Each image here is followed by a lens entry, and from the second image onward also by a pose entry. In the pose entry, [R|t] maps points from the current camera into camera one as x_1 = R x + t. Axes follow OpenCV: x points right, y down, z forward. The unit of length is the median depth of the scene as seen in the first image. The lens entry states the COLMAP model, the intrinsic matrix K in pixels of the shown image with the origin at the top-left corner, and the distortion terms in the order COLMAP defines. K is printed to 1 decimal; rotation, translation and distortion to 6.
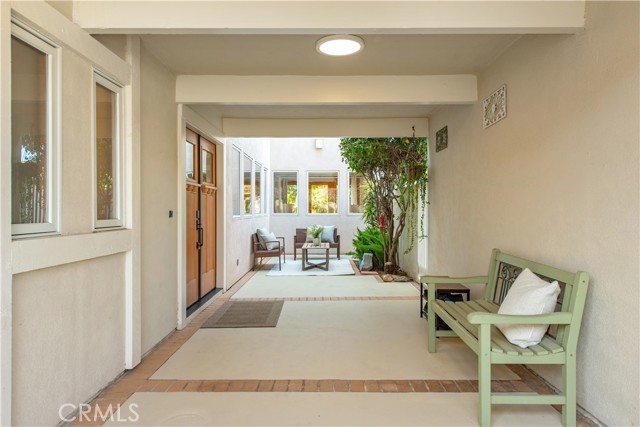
lens RADIAL K [[453.9, 0, 319.0], [0, 453.9, 211.5], [0, 0, 1]] dist [0.027743, -0.002054]
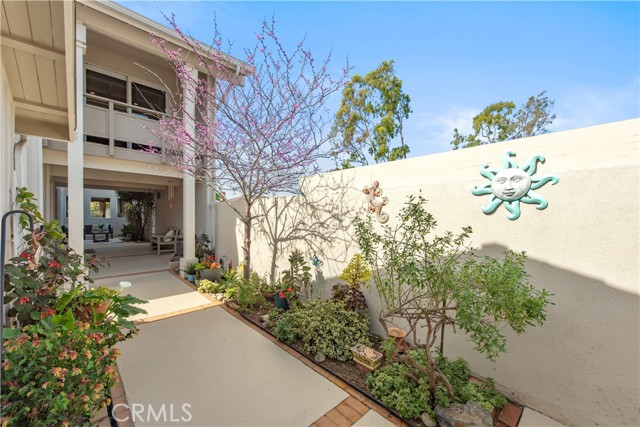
lens RADIAL K [[250.8, 0, 315.3], [0, 250.8, 219.2], [0, 0, 1]] dist [0.007337, -0.002779]
pose [[0.727591, 0.004888, 0.685994, -0.087915], [-0.009053, 0.999956, 0.002476, -0.001011], [-0.685951, -0.008011, 0.727603, -0.635740]]
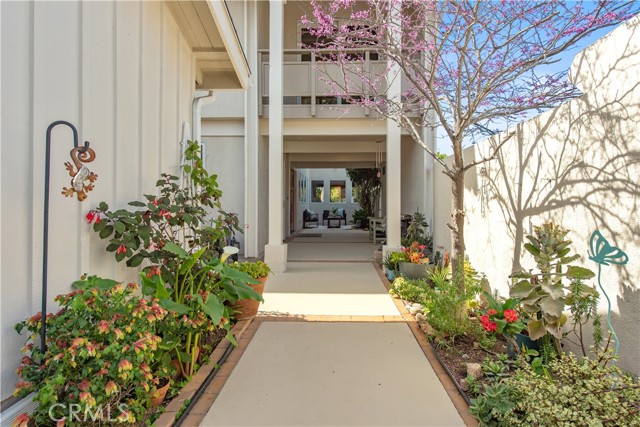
lens RADIAL K [[353.3, 0, 320.2], [0, 353.3, 202.4], [0, 0, 1]] dist [-0.000288, -0.001549]
pose [[0.999227, 0.007890, -0.038518, -0.008122], [-0.008322, 0.999904, -0.011063, 0.027020], [0.038427, 0.011375, 0.999197, -0.580167]]
